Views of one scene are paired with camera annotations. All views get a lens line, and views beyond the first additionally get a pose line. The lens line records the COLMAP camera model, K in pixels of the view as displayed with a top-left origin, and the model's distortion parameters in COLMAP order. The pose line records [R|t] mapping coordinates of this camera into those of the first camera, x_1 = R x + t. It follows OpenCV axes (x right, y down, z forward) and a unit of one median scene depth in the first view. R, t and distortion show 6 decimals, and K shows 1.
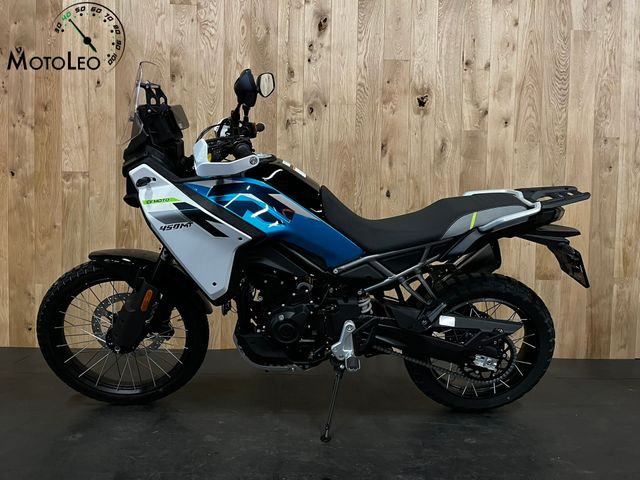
lens RADIAL K [[487.1, 0, 319.7], [0, 487.1, 240.2], [0, 0, 1]] dist [0.063857, -0.086670]
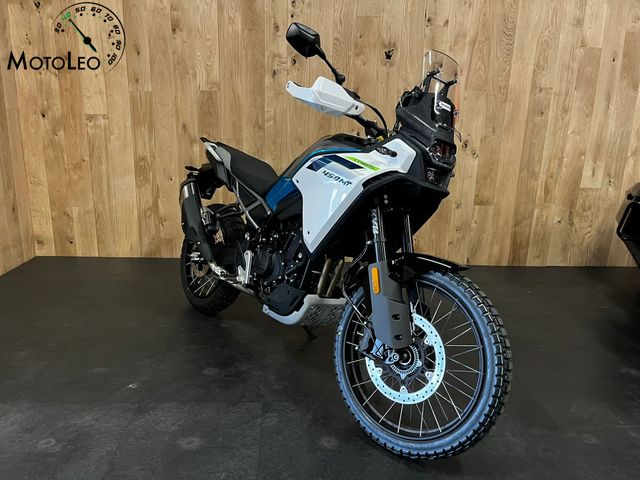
lens RADIAL K [[487.1, 0, 317.6], [0, 487.1, 237.7], [0, 0, 1]] dist [0.063857, -0.086670]
pose [[0.999859, 0.003394, 0.016435, 0.021054], [-0.006914, 0.975668, 0.219145, -0.112746], [-0.015291, -0.219228, 0.975554, -0.238737]]
